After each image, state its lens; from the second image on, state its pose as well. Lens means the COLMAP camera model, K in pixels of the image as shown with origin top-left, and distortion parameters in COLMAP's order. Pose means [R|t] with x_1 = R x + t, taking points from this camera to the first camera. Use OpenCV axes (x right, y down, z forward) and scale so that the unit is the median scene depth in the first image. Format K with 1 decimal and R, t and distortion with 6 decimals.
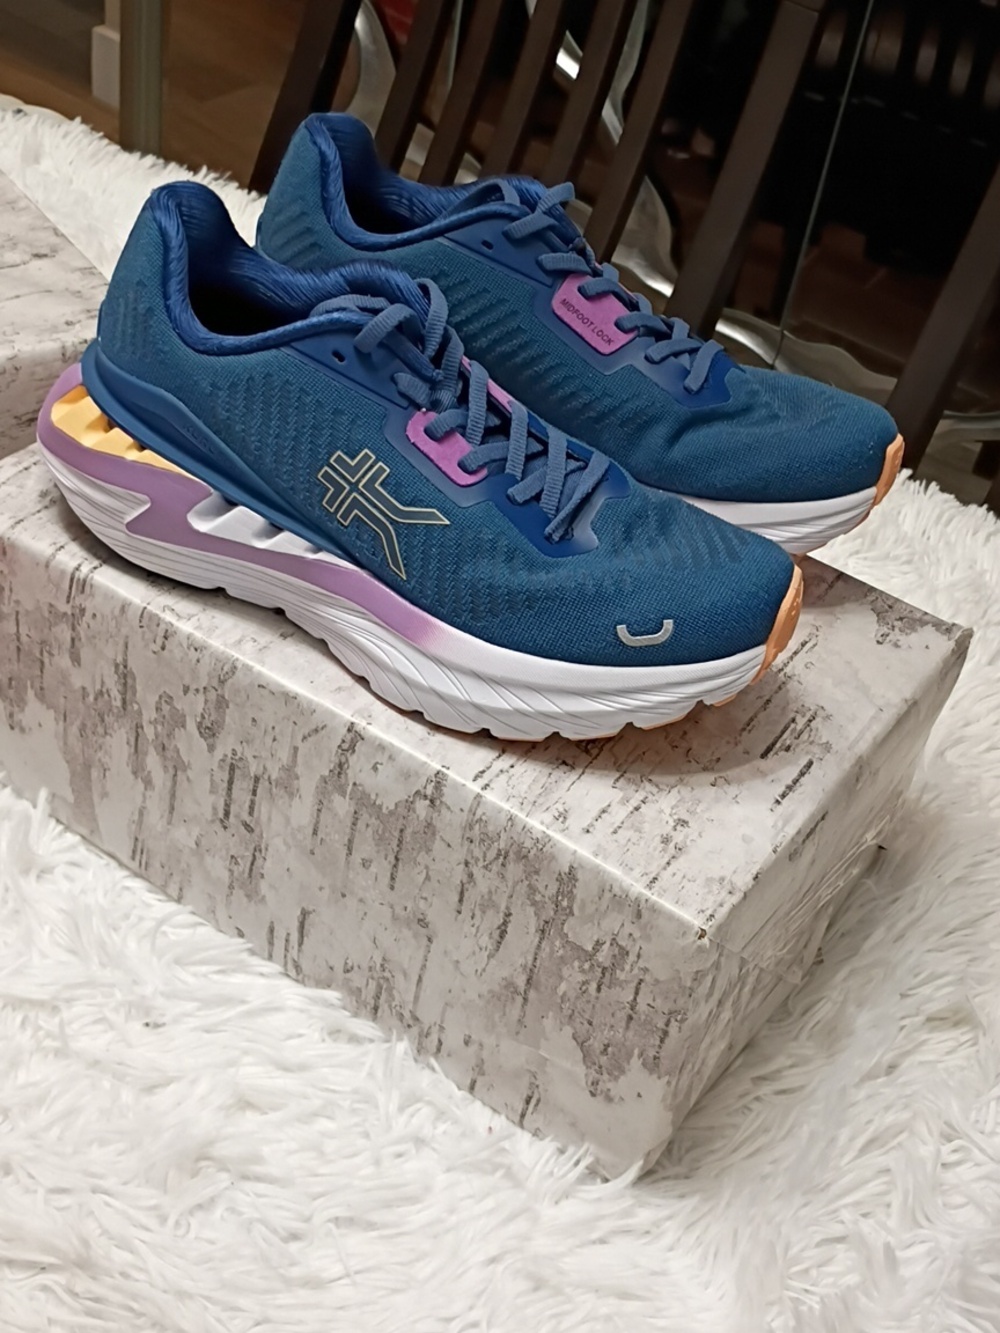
lens RADIAL K [[1841.5, 0, 510.3], [0, 1841.5, 673.5], [0, 0, 1]] dist [0.090032, -0.227170]
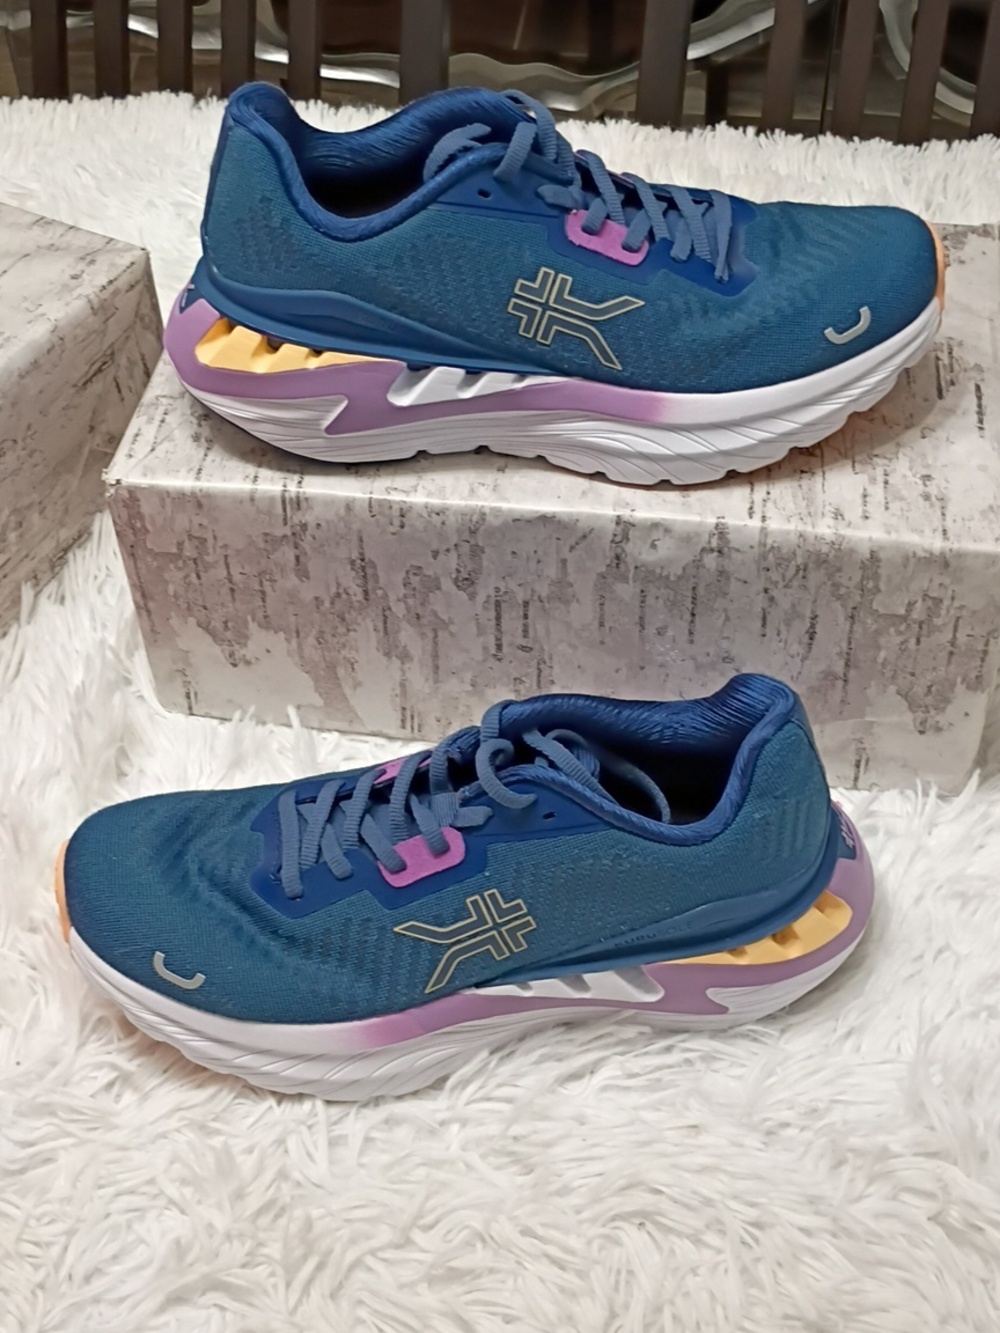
lens RADIAL K [[1841.5, 0, 510.3], [0, 1841.5, 673.5], [0, 0, 1]] dist [0.090032, -0.227170]
pose [[0.890998, -0.417523, 0.178314, -0.365969], [0.387869, 0.904165, 0.179008, -0.104857], [-0.235965, -0.090334, 0.967554, -0.029907]]
